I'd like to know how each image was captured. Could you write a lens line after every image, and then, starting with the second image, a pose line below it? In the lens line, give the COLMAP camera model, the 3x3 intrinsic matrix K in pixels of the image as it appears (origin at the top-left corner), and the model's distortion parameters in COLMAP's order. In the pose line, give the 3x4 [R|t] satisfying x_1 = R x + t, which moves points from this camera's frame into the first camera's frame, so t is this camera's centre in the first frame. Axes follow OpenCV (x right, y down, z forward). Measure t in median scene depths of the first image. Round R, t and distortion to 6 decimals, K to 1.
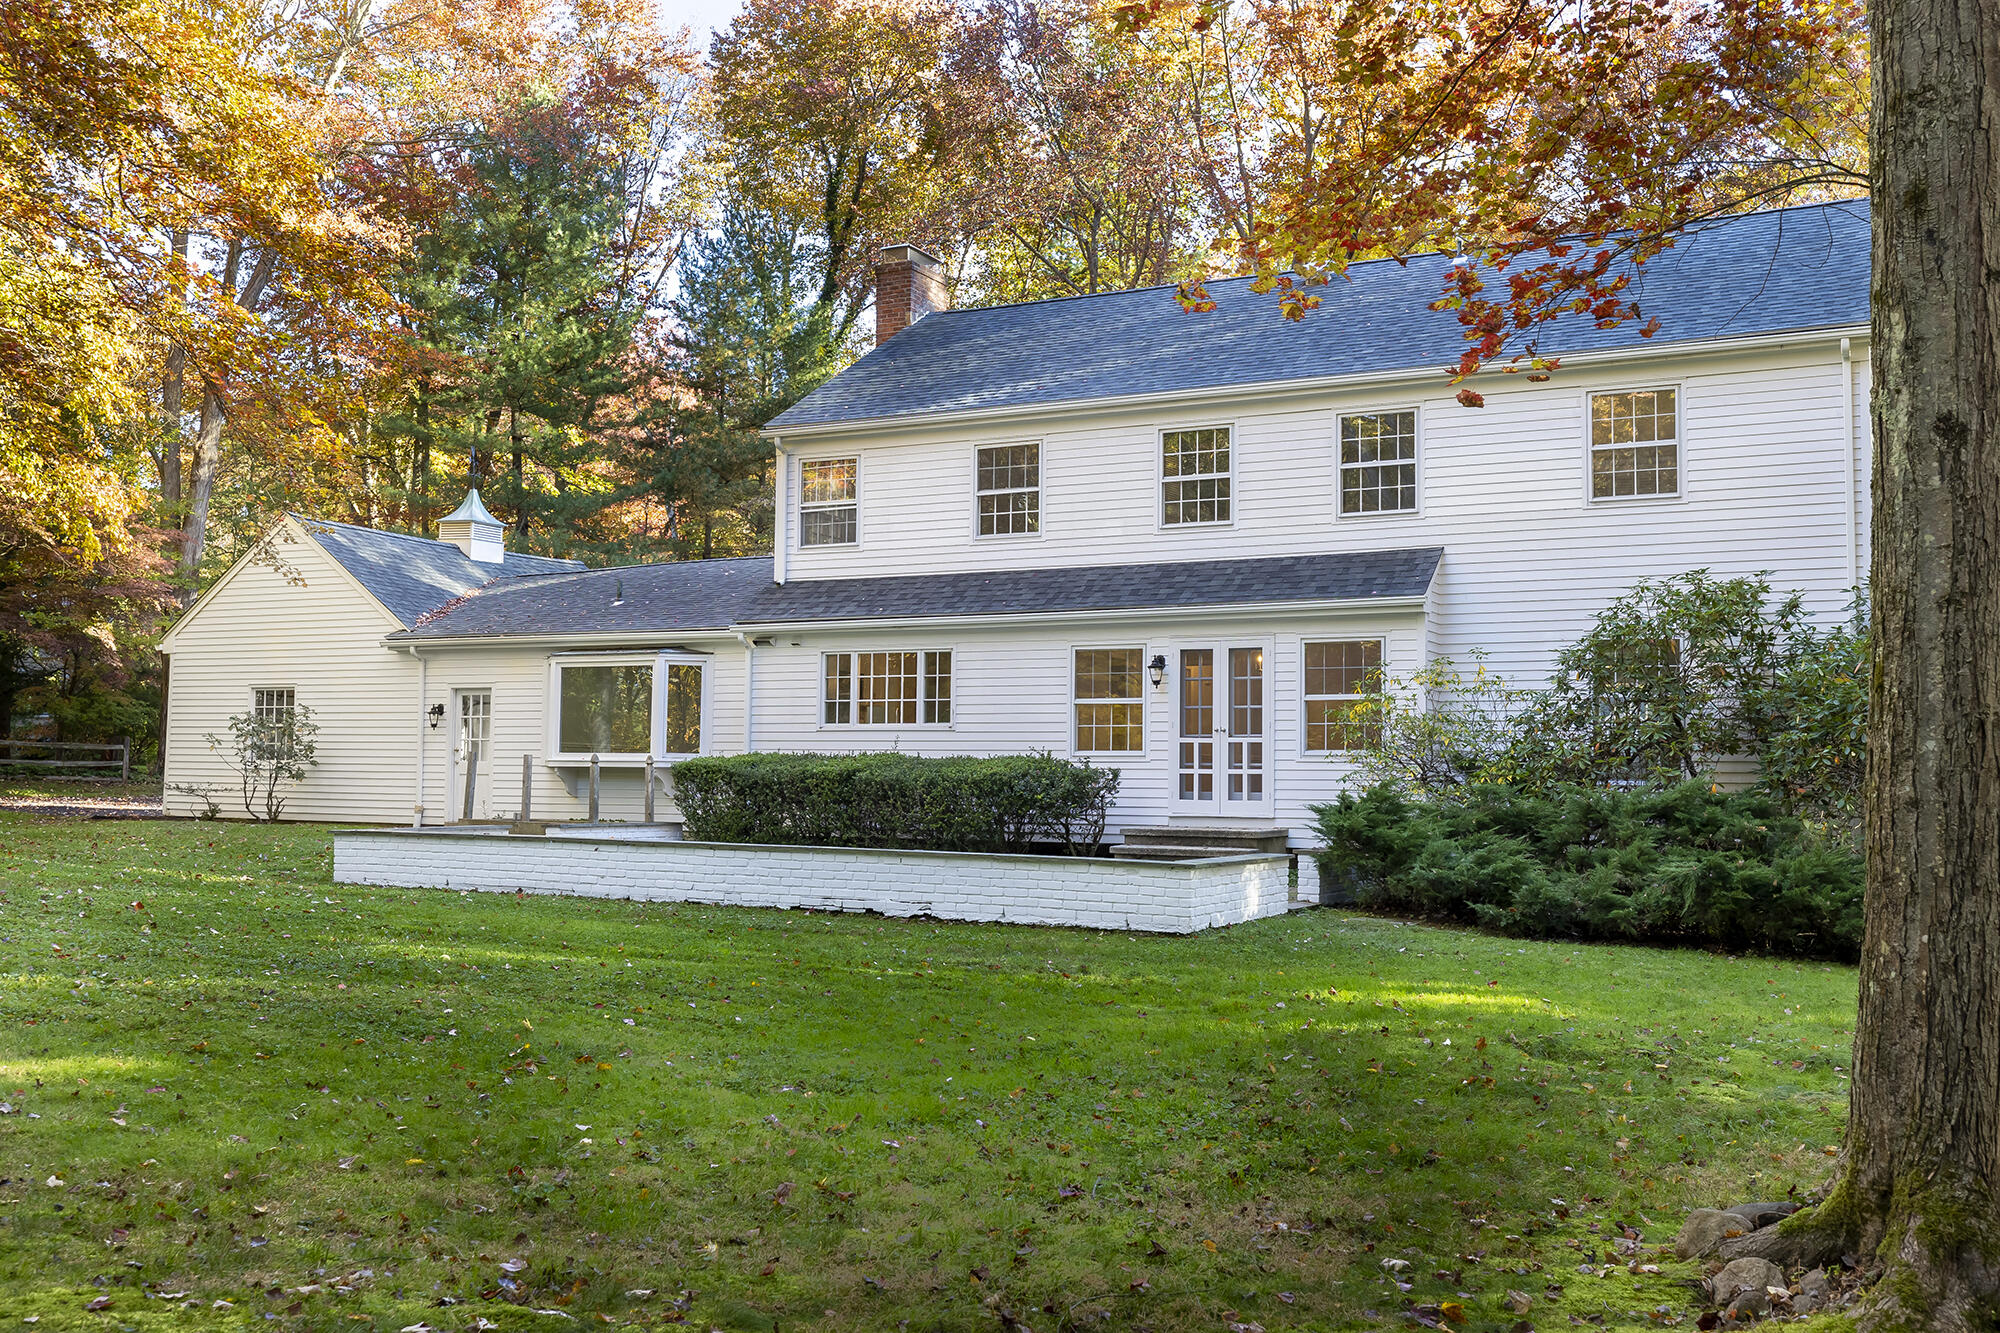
lens RADIAL K [[1941.5, 0, 999.1], [0, 1941.5, 667.1], [0, 0, 1]] dist [0.017121, 0.000000]
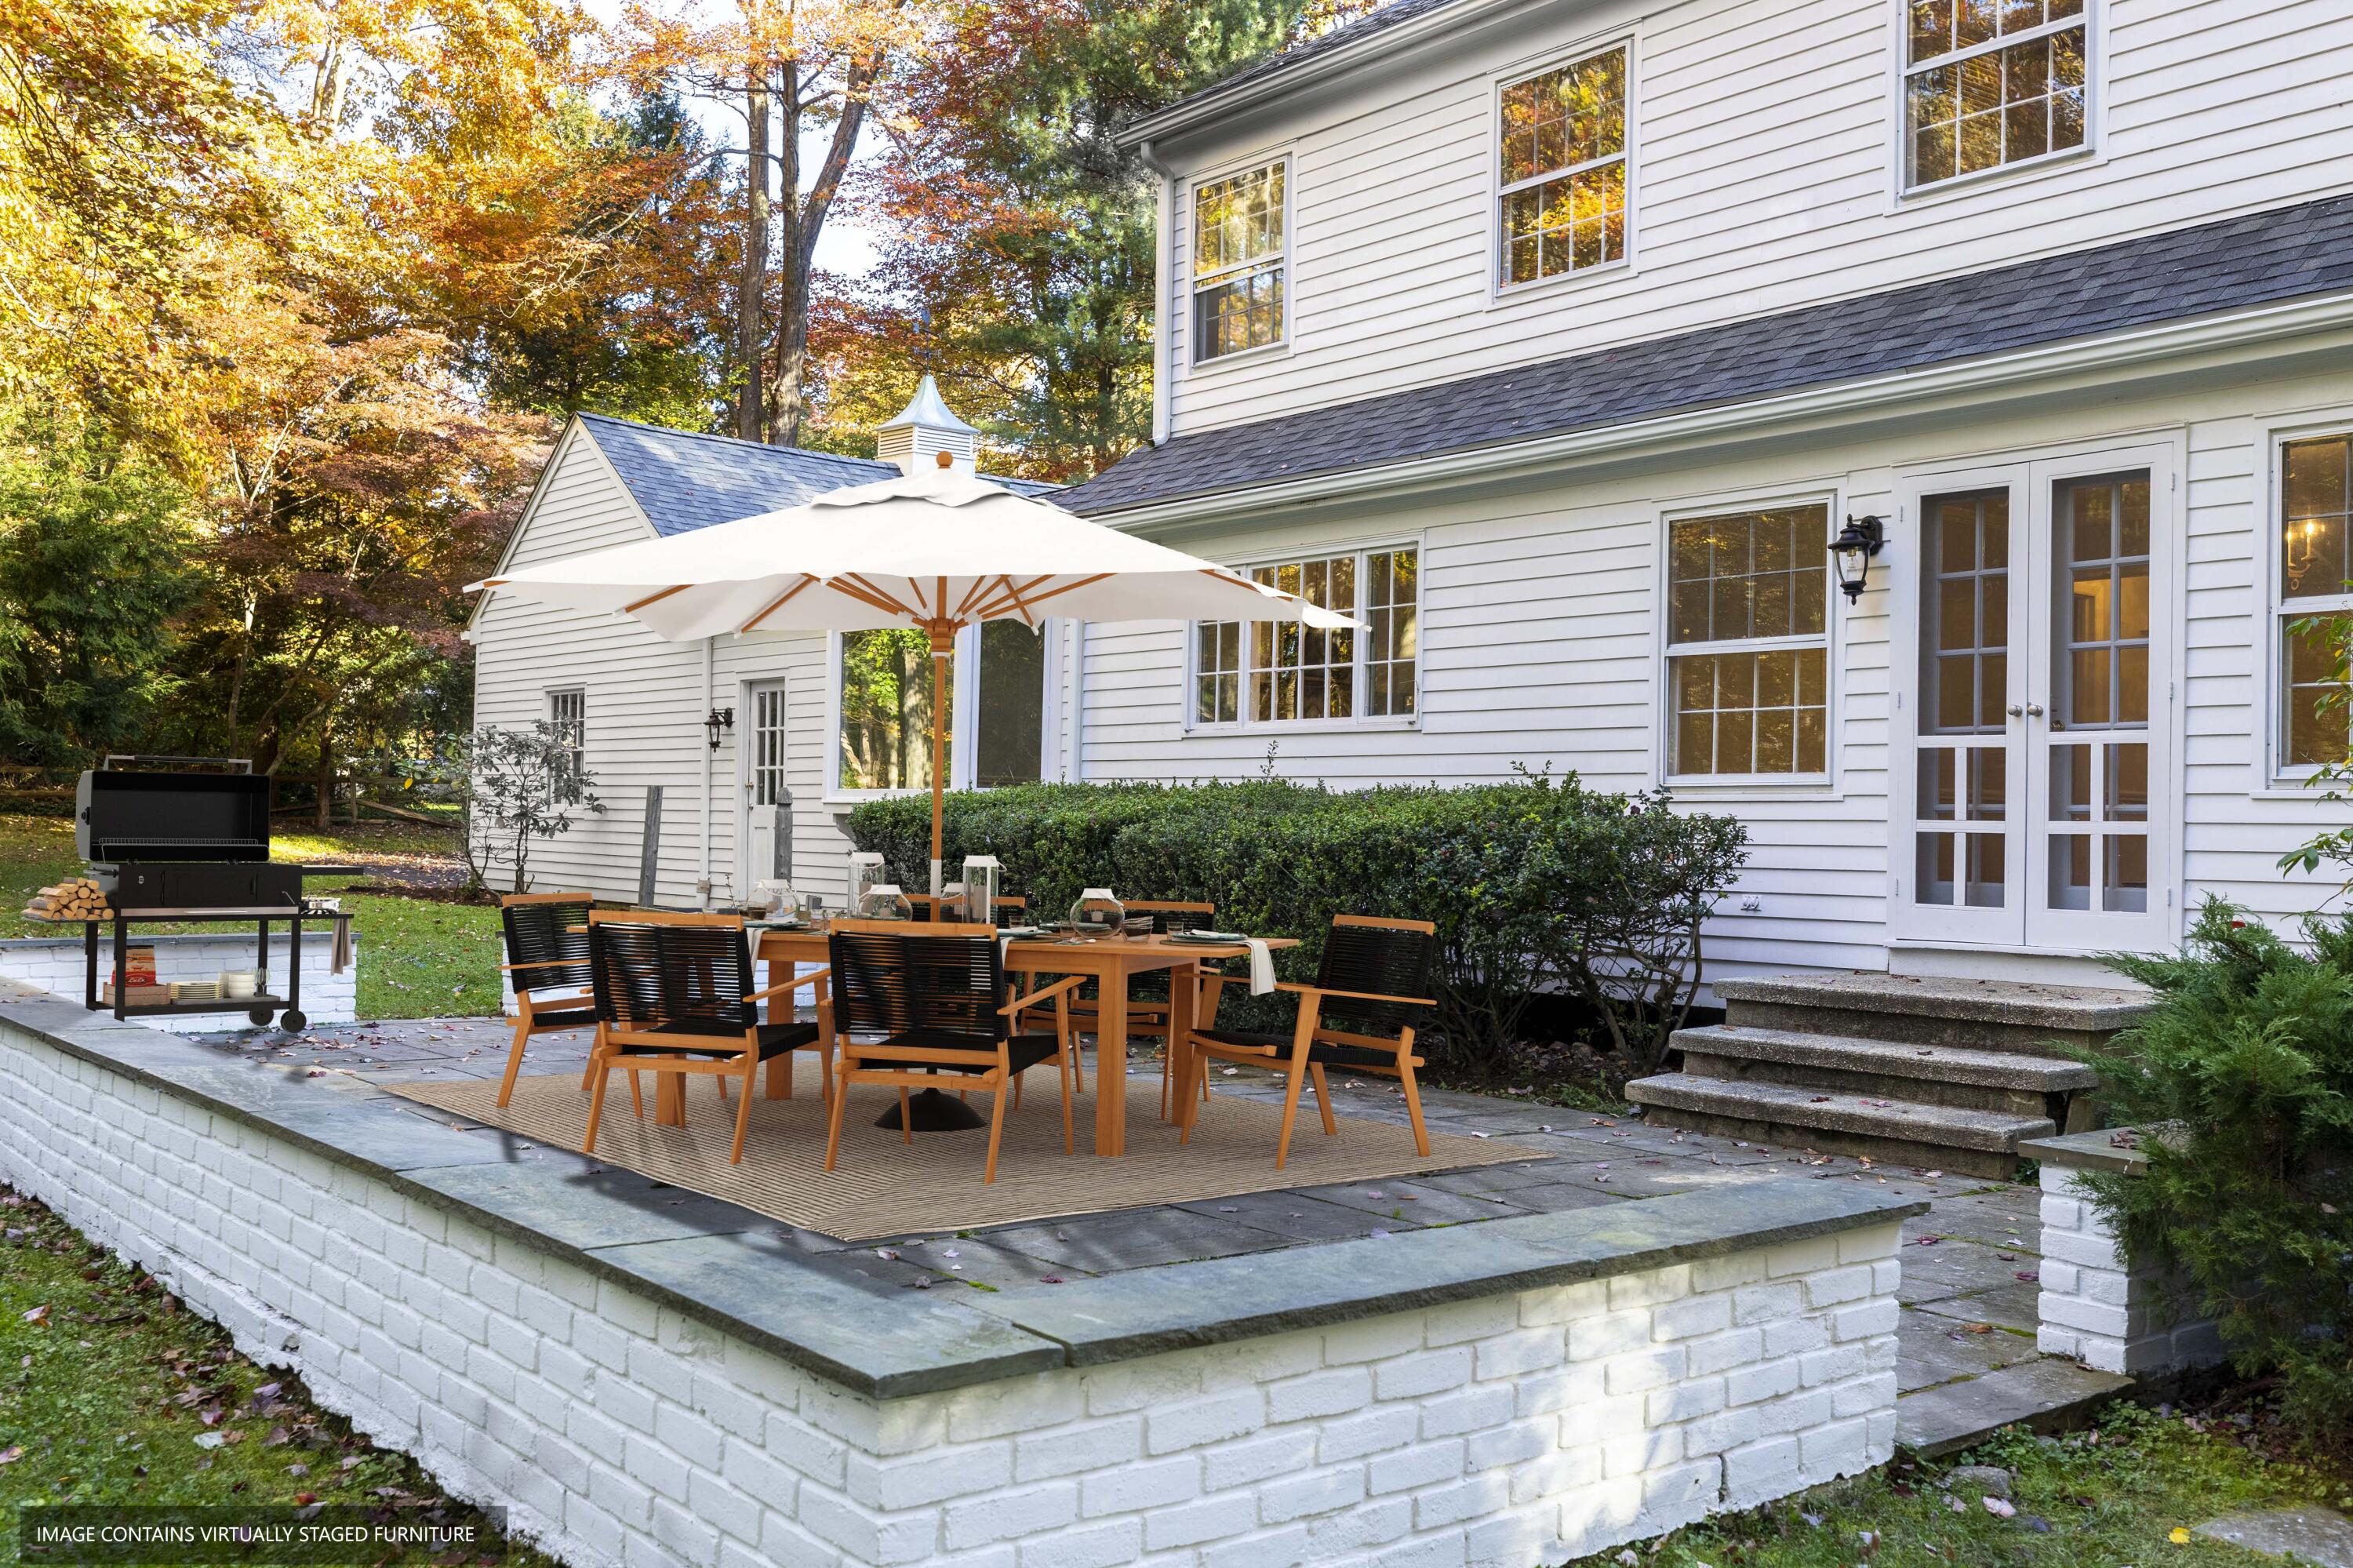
lens RADIAL K [[2177.5, 0, 1178.1], [0, 2177.5, 782.1], [0, 0, 1]] dist [0.006274, 0.000000]
pose [[0.913092, -0.003406, -0.407739, 0.131588], [0.016244, 0.999475, 0.028027, 0.030898], [0.407430, -0.032215, 0.912668, 0.557376]]
